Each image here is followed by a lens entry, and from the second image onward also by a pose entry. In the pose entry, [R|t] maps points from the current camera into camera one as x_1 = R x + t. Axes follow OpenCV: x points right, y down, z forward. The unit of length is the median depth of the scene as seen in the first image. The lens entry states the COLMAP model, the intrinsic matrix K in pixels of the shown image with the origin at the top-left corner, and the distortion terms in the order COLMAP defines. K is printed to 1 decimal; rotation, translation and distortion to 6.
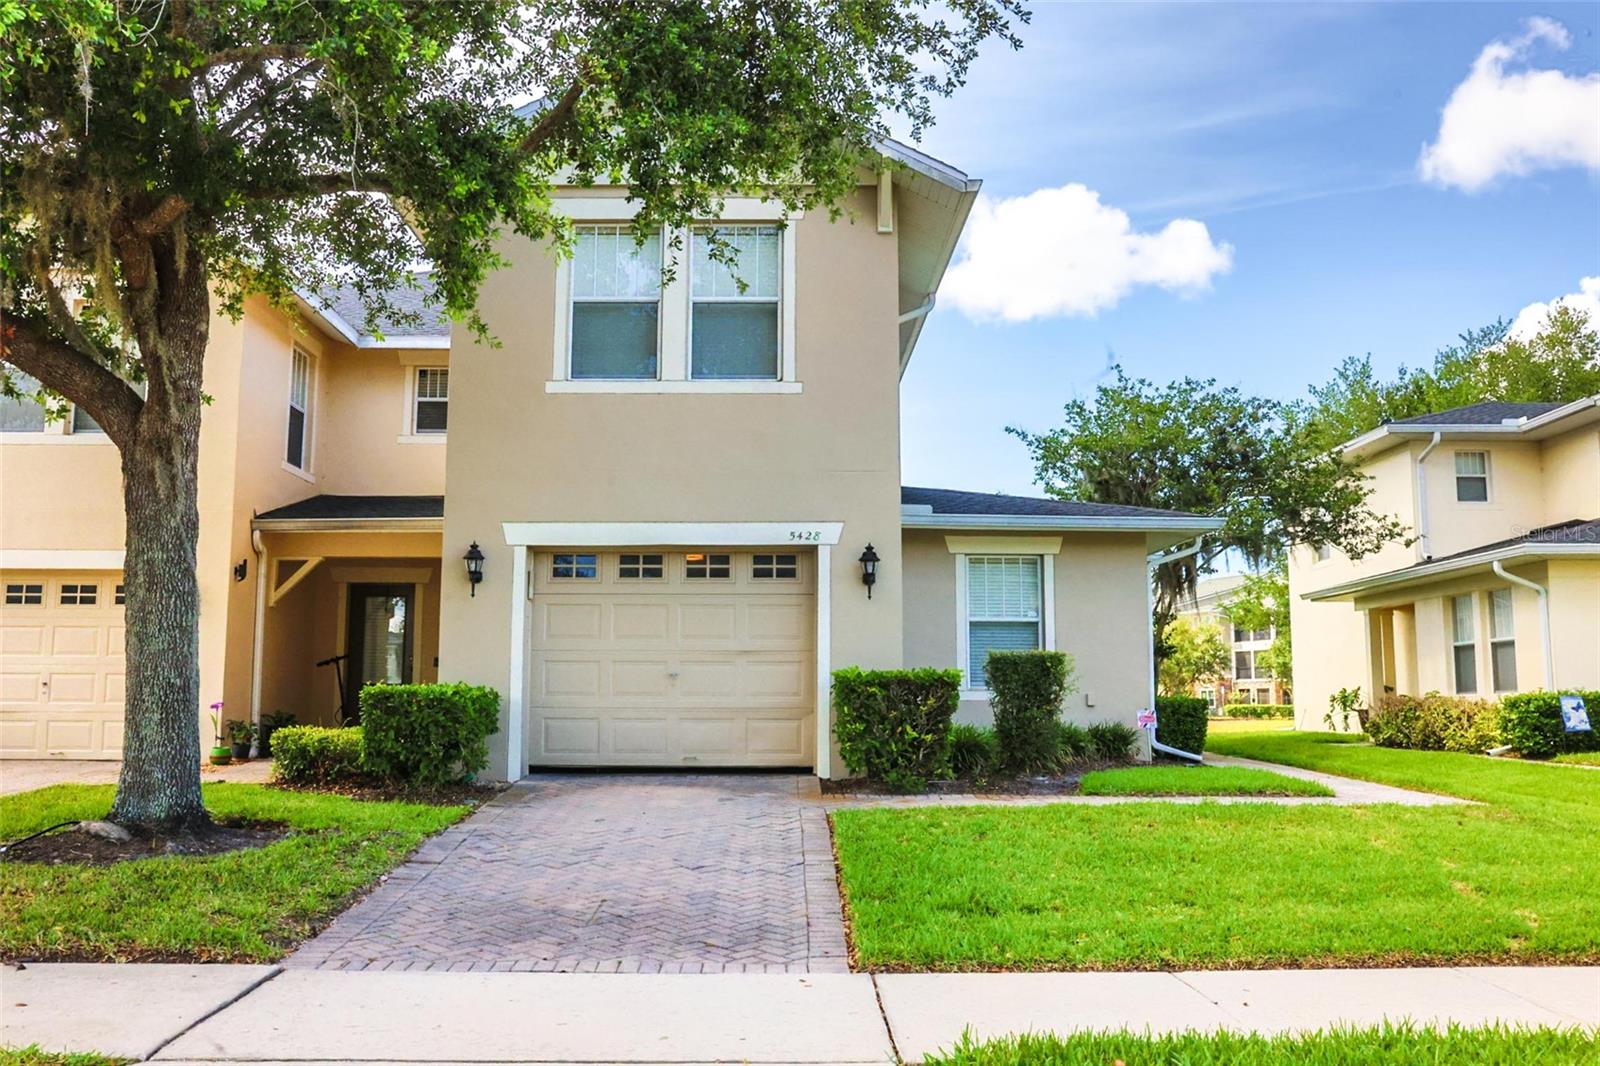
lens RADIAL K [[1358.6, 0, 800.0], [0, 1358.6, 533.0], [0, 0, 1]] dist [-0.112401, 0.098522]
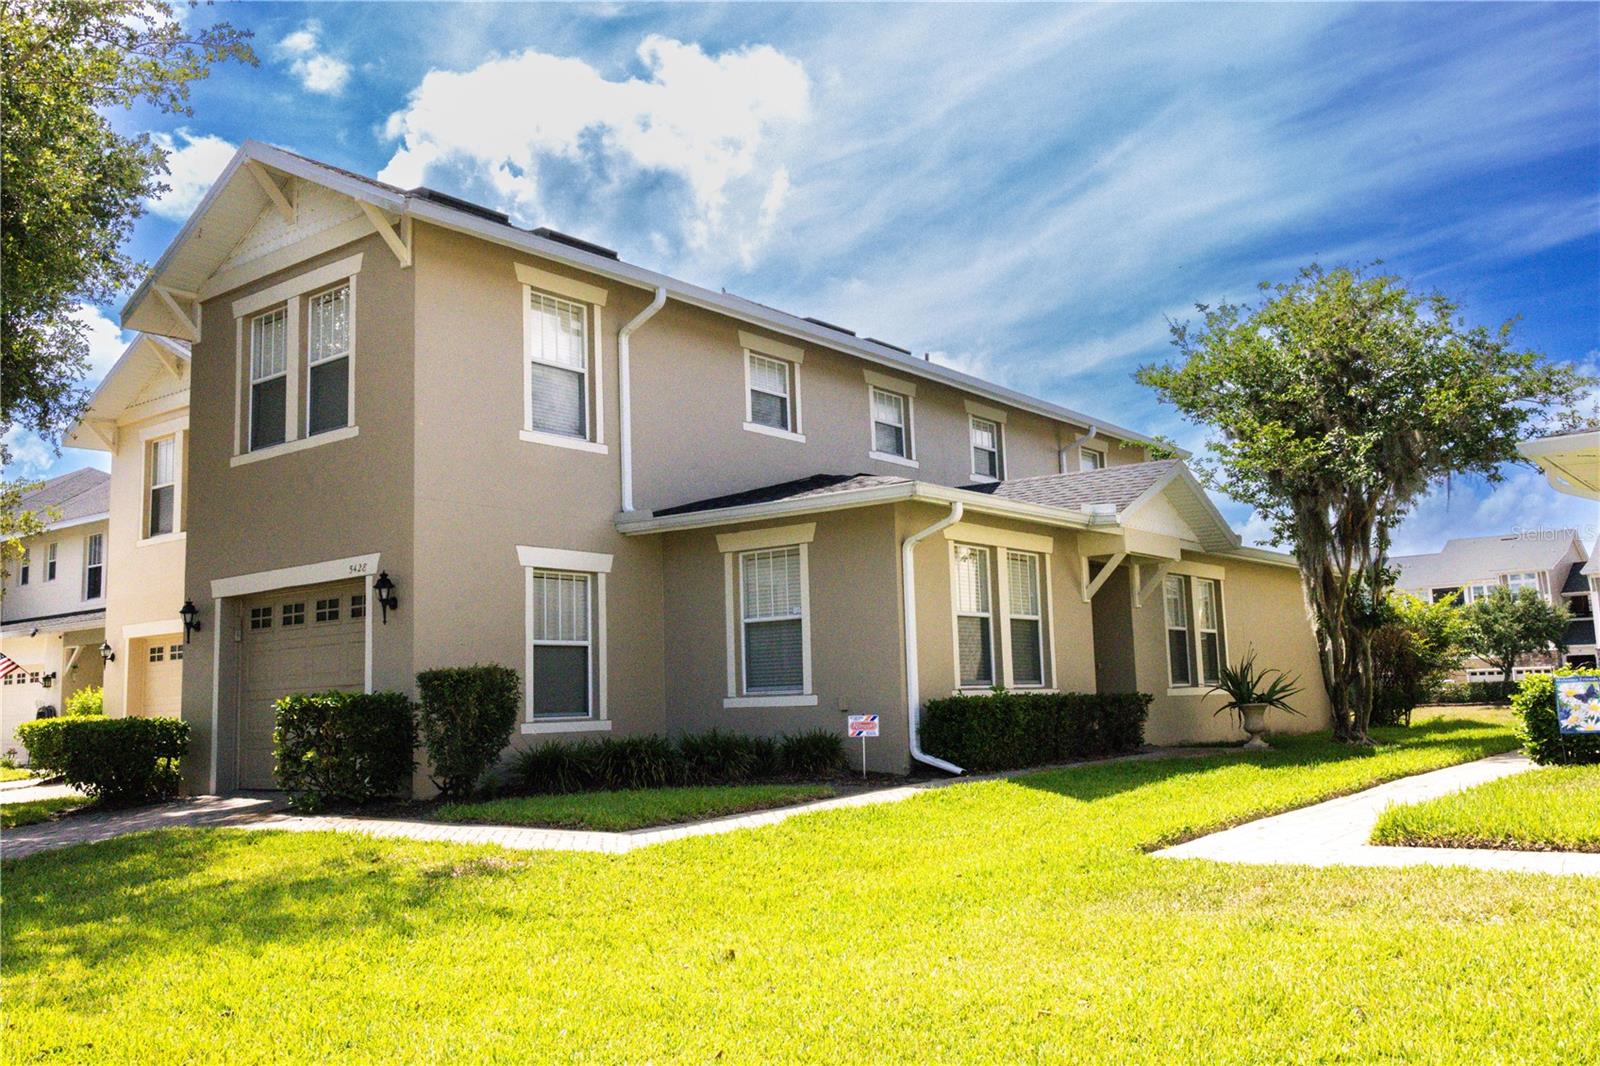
lens RADIAL K [[1341.2, 0, 786.1], [0, 1341.2, 527.0], [0, 0, 1]] dist [-0.011972, -0.003532]
pose [[0.785546, -0.110006, -0.608947, 0.902439], [0.112296, 0.993074, -0.034535, 0.043493], [0.608529, -0.041253, 0.792459, 0.360327]]
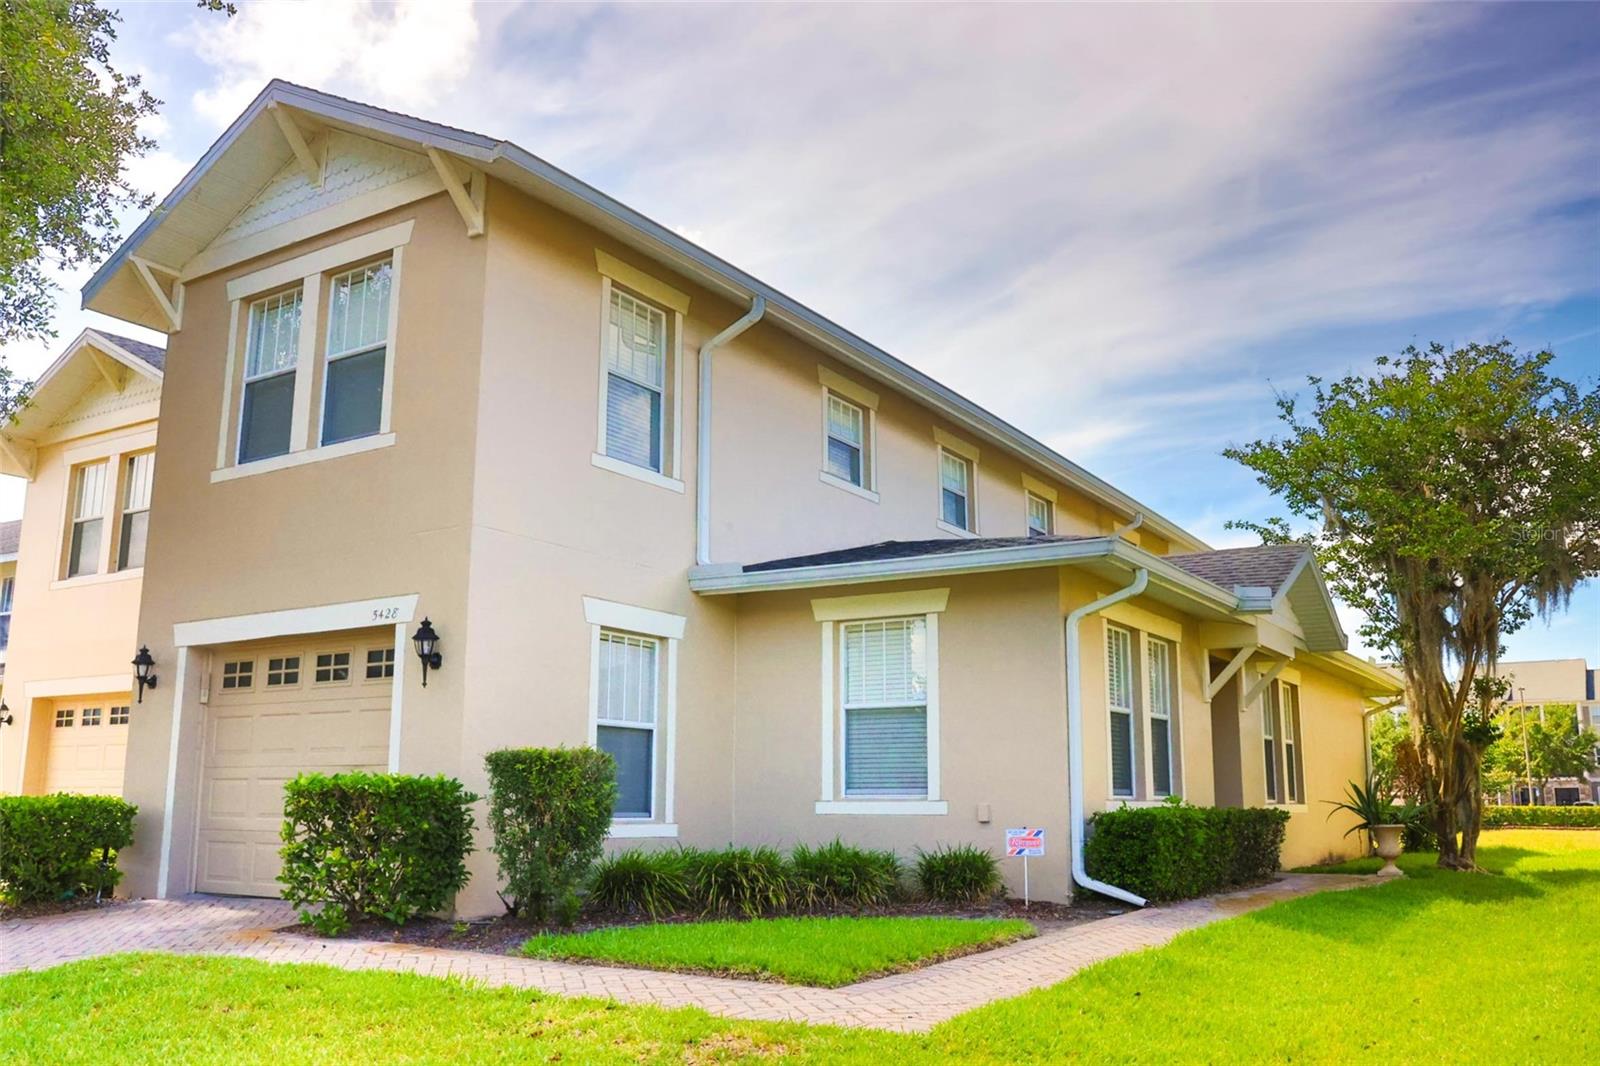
lens RADIAL K [[1358.6, 0, 800.0], [0, 1358.6, 533.0], [0, 0, 1]] dist [-0.112401, 0.098522]
pose [[0.845821, -0.108607, -0.522295, 0.641583], [0.068002, 0.993020, -0.096365, 0.048615], [0.529115, 0.045990, 0.847303, 0.426160]]
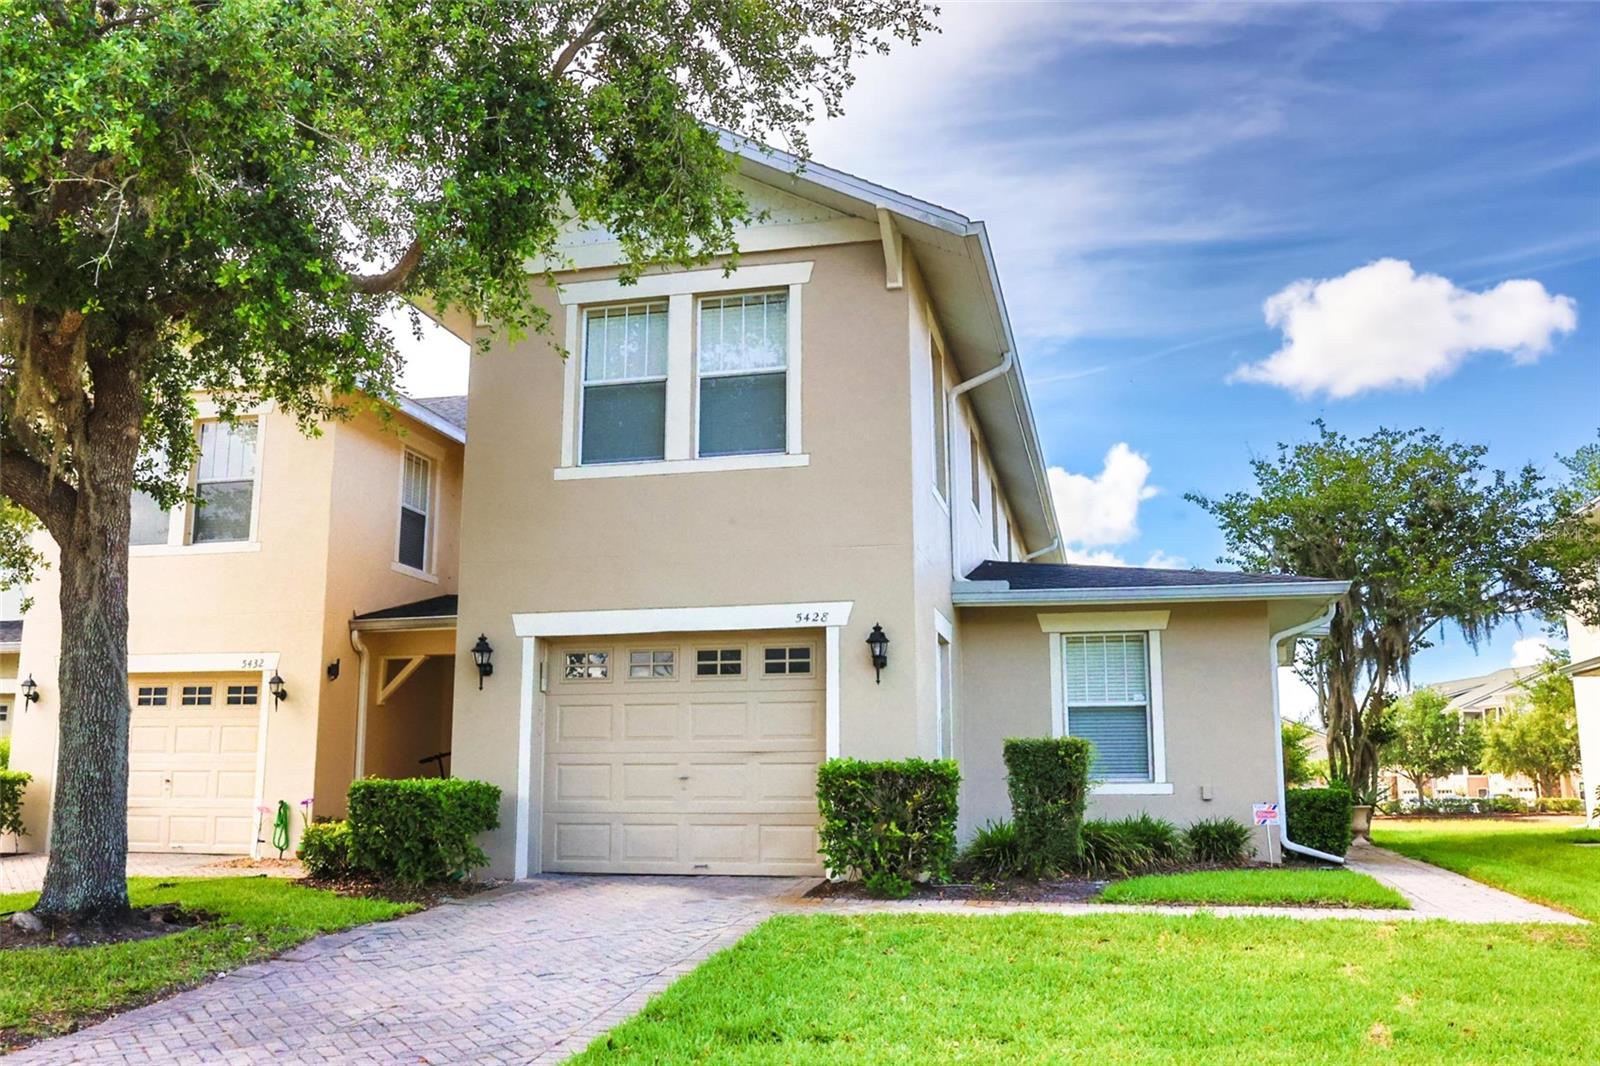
lens RADIAL K [[1379.6, 0, 797.6], [0, 1379.6, 543.5], [0, 0, 1]] dist [-0.115338, 0.119765]
pose [[0.970554, -0.045964, -0.236458, 0.215813], [0.031517, 0.997419, -0.064519, 0.012009], [0.238813, 0.055167, 0.969497, 0.076513]]
